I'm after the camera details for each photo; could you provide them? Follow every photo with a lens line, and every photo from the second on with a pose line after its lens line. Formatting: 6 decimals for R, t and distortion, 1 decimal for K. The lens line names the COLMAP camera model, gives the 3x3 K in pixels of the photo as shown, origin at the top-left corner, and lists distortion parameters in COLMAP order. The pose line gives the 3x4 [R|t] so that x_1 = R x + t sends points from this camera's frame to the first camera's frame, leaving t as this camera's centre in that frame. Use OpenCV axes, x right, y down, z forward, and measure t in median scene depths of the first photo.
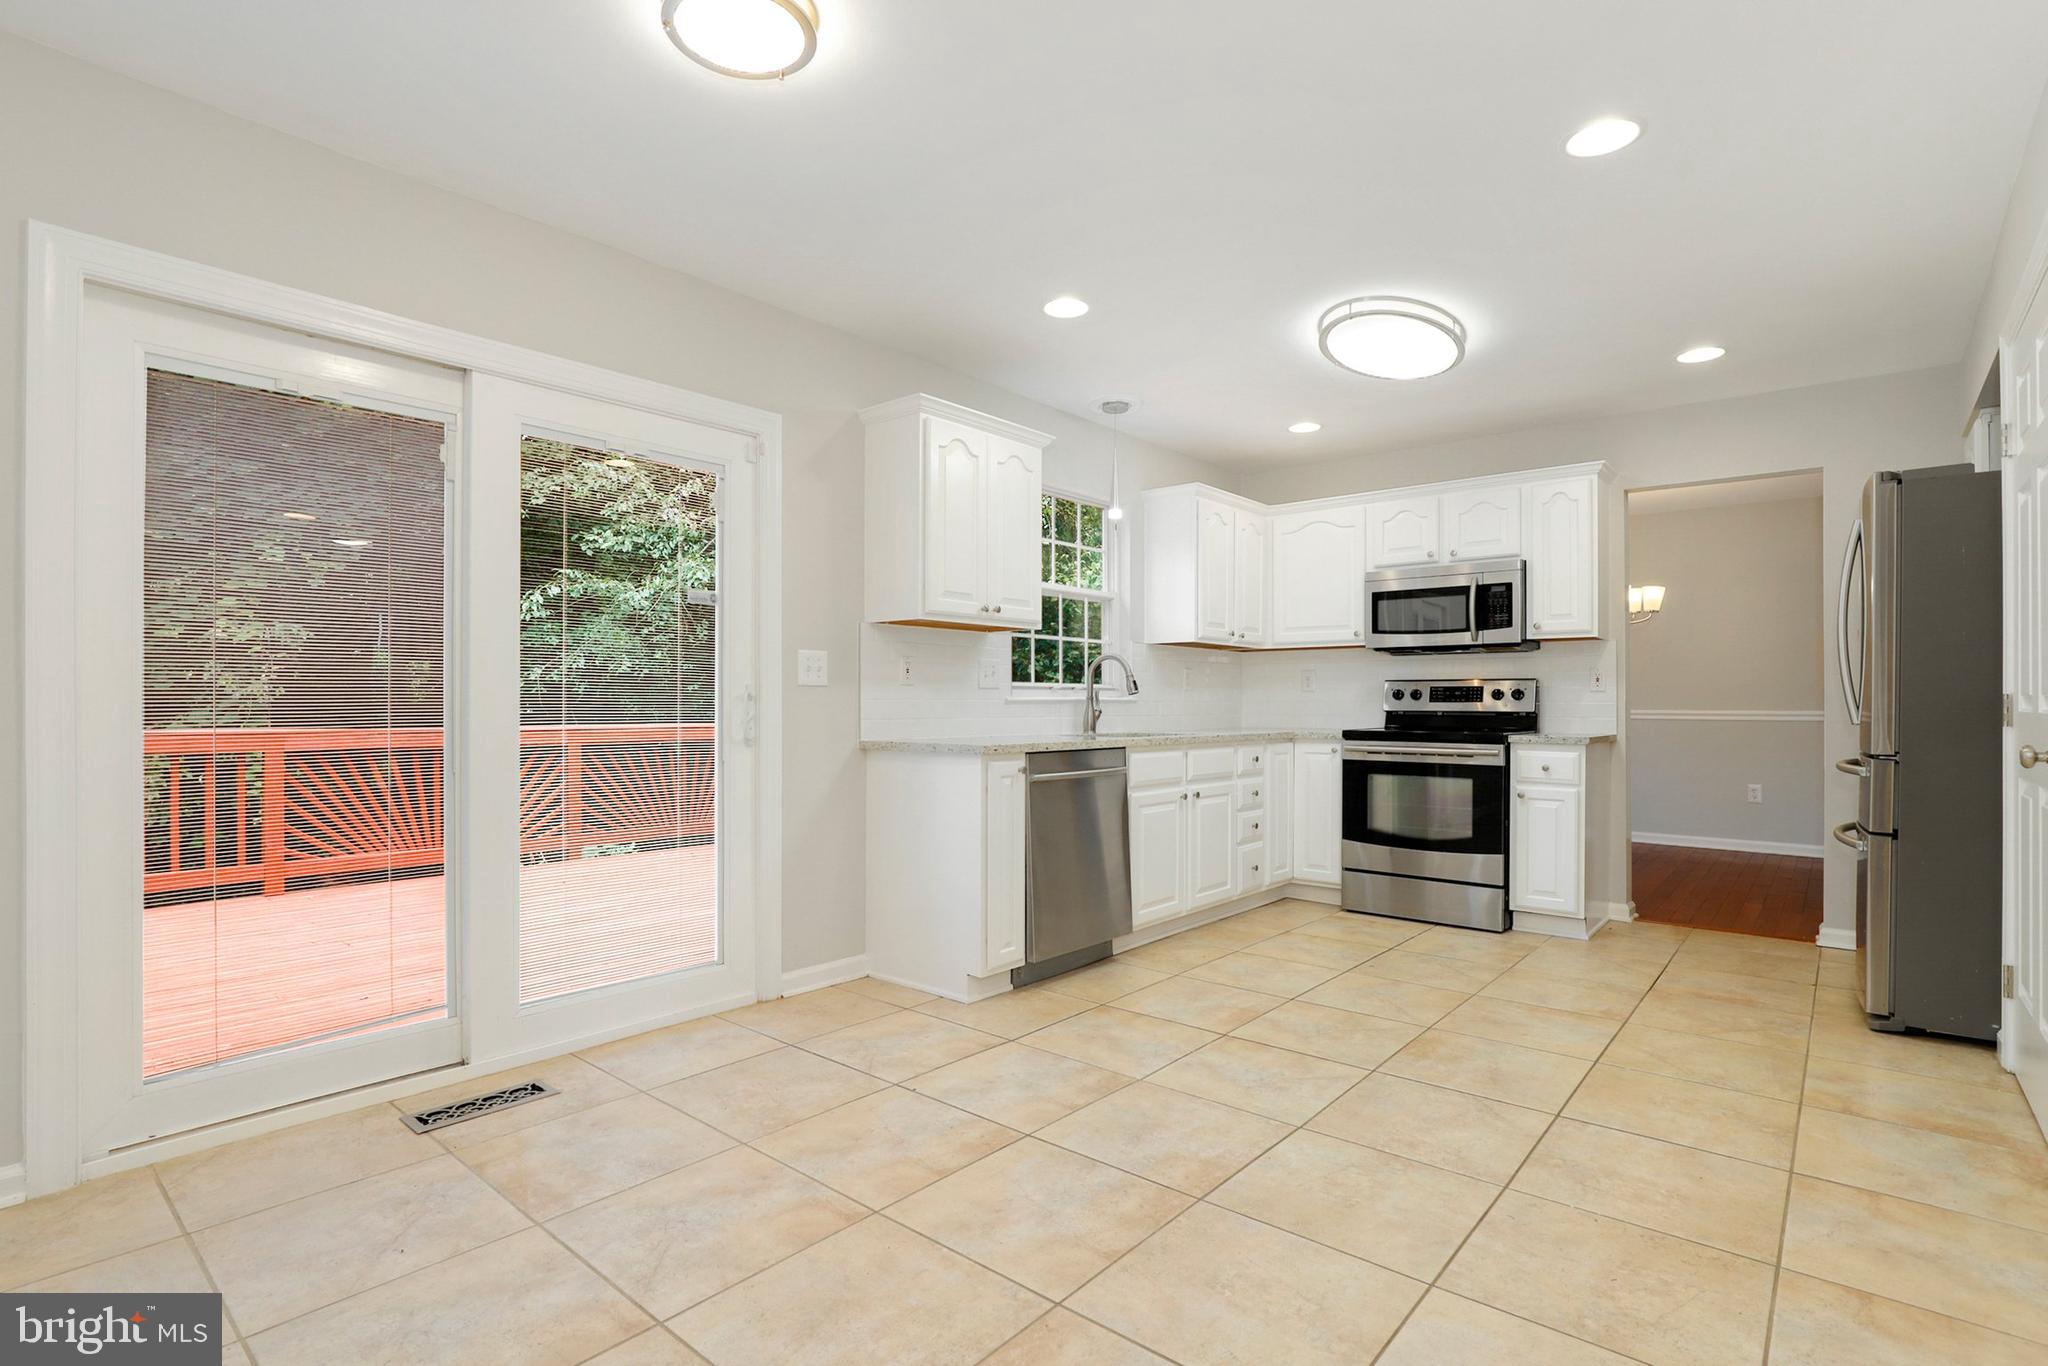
lens RADIAL K [[975.5, 0, 1026.7], [0, 975.5, 698.6], [0, 0, 1]] dist [-0.019602, -0.000037]
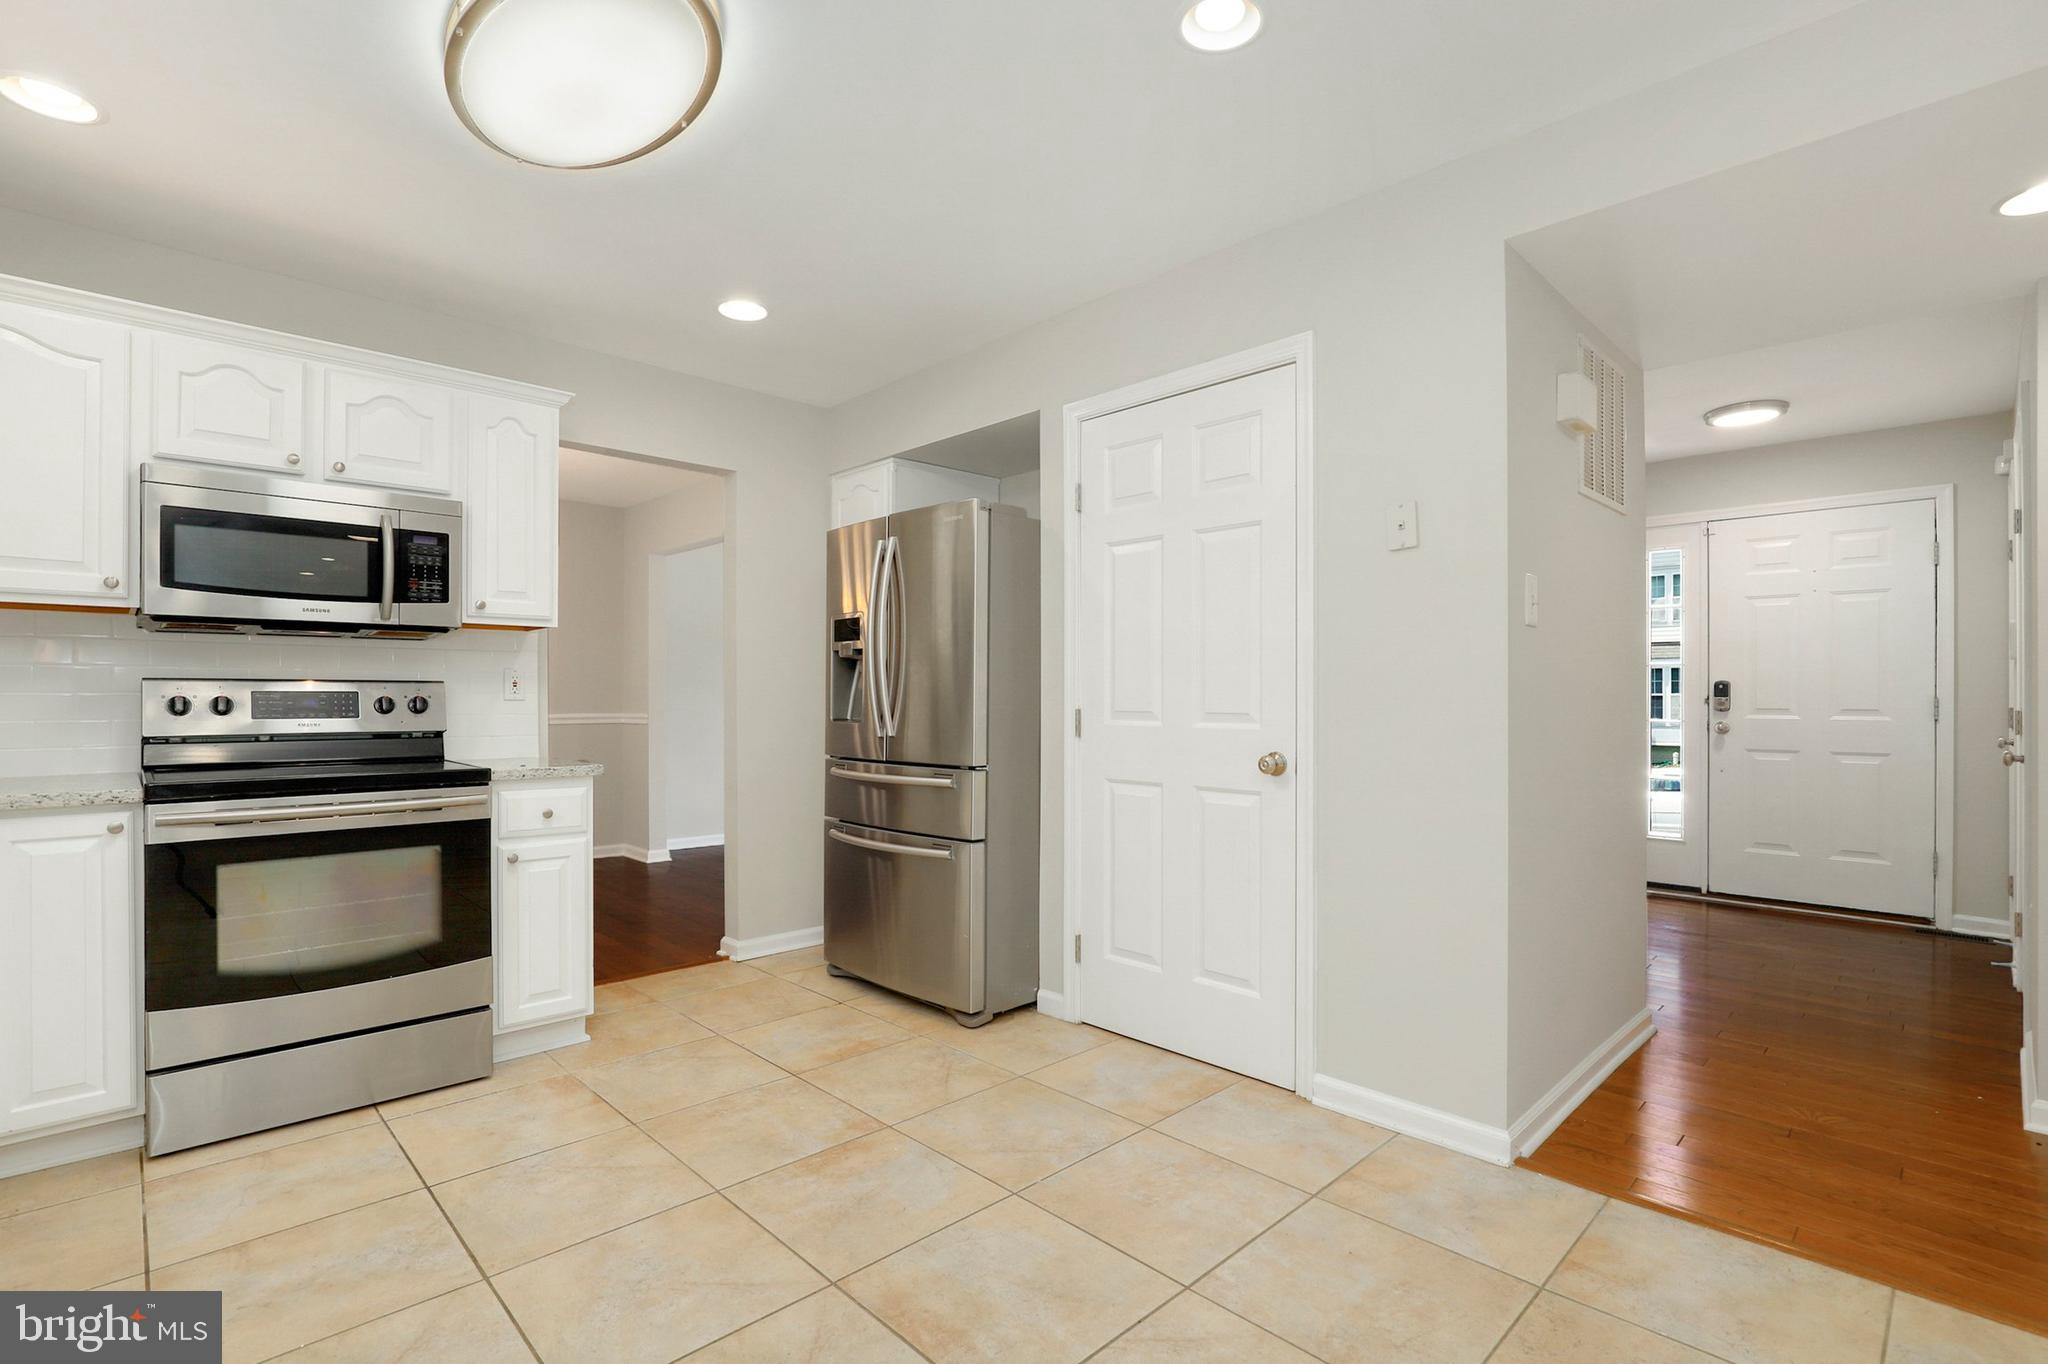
lens RADIAL K [[959.1, 0, 1025.8], [0, 959.1, 698.2], [0, 0, 1]] dist [-0.022432, 0.000700]
pose [[0.089156, -0.002756, 0.996014, -0.101152], [-0.004096, 0.999987, 0.003134, -0.013339], [-0.996009, -0.004359, 0.089144, 0.559231]]
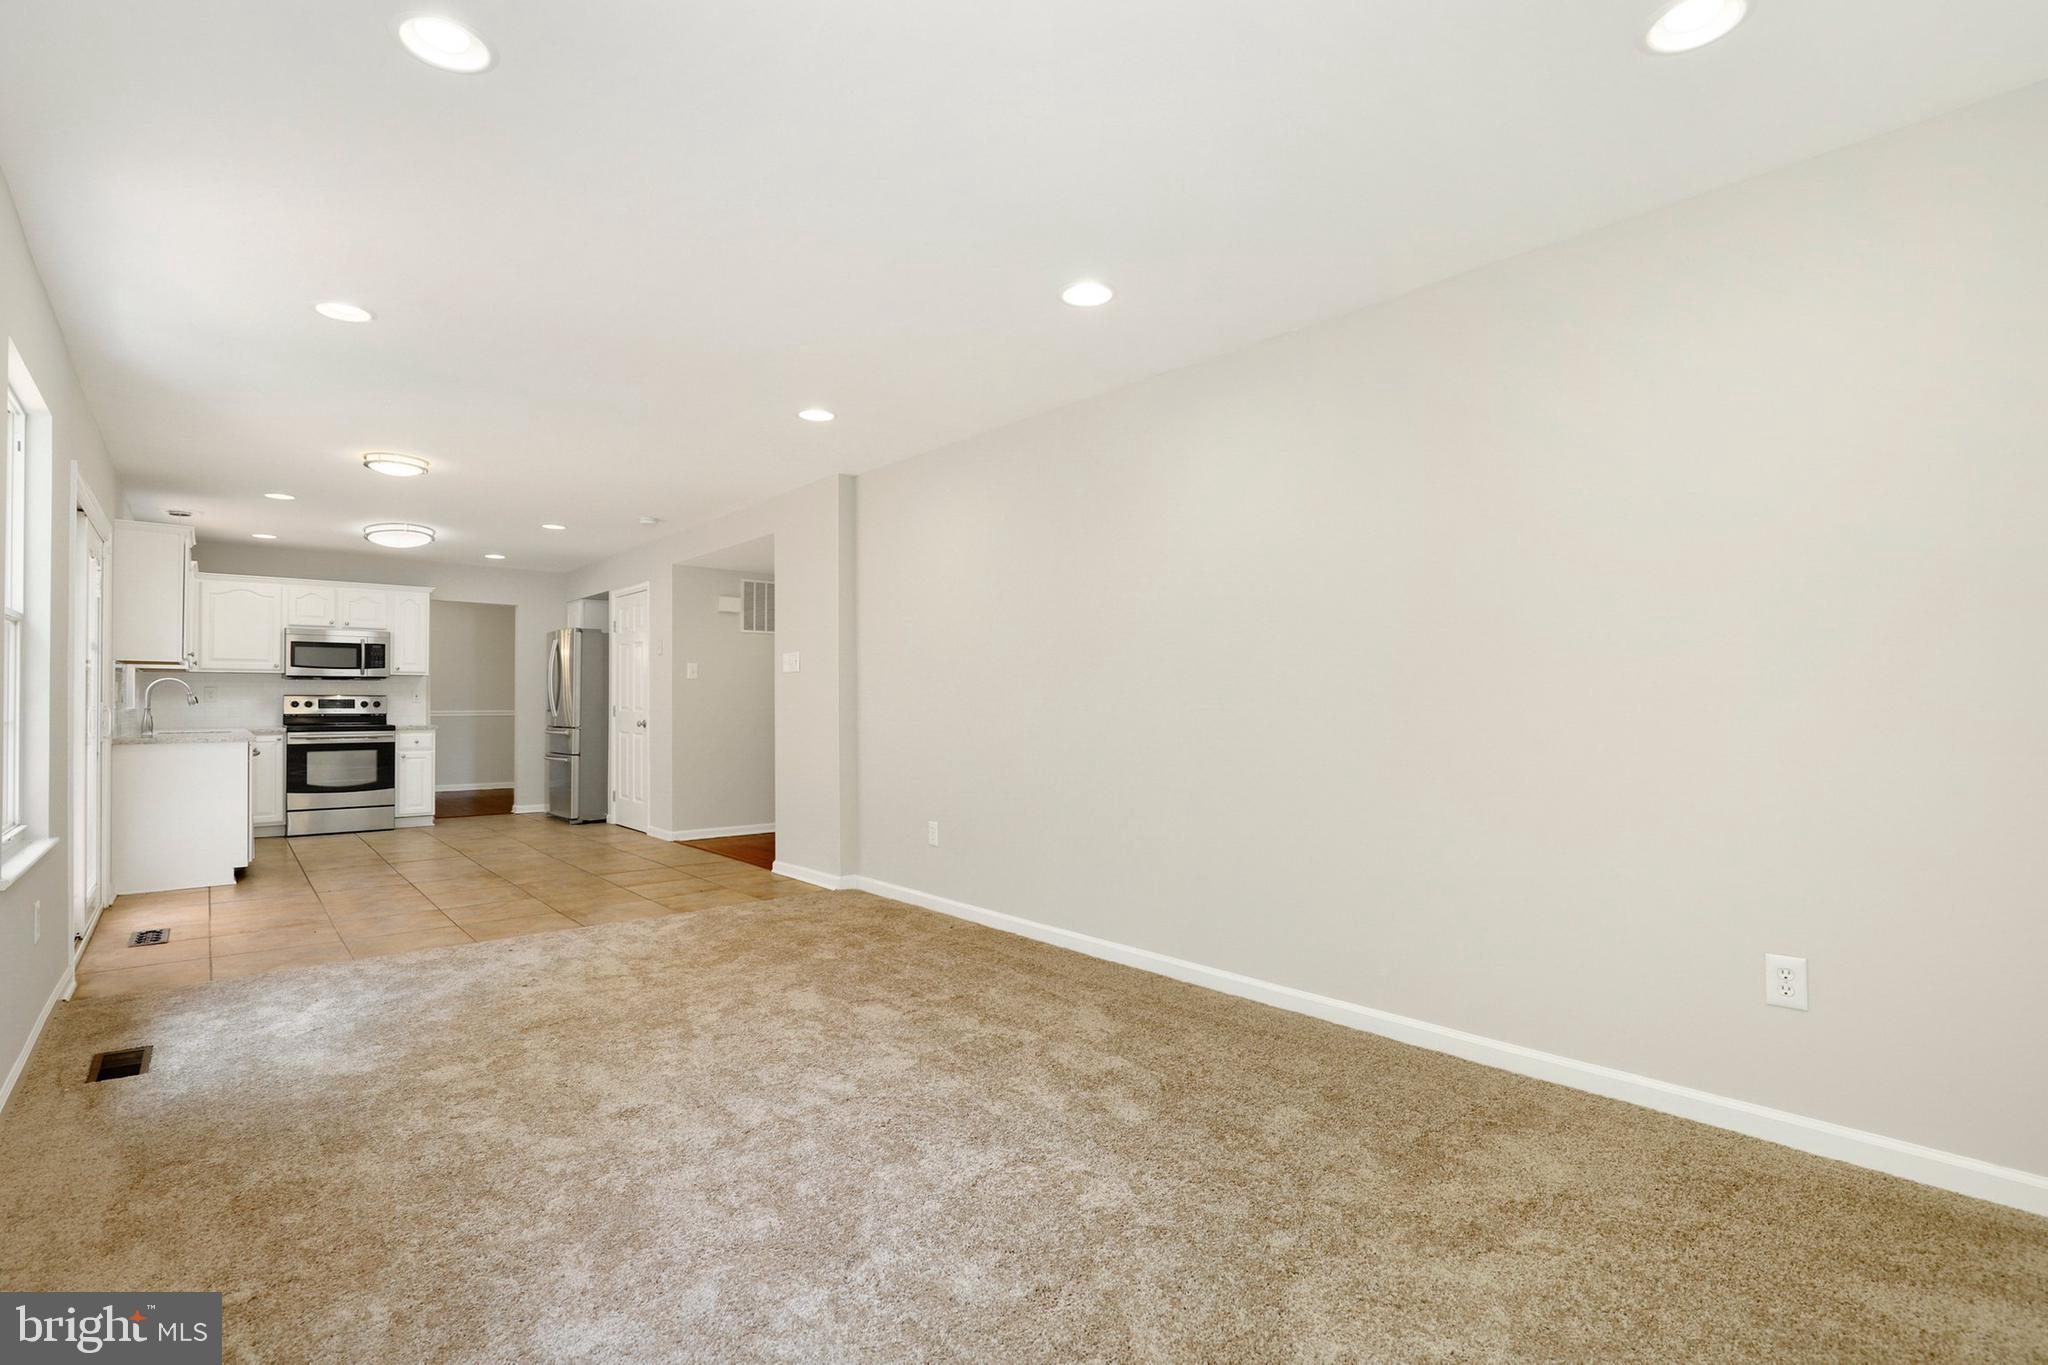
lens RADIAL K [[998.1, 0, 1021.6], [0, 998.1, 690.6], [0, 0, 1]] dist [-0.001884, -0.000230]
pose [[0.169279, 0.009346, 0.985524, -1.180133], [-0.004001, 0.999953, -0.008796, -0.019057], [-0.985560, -0.002454, 0.169308, -0.527191]]
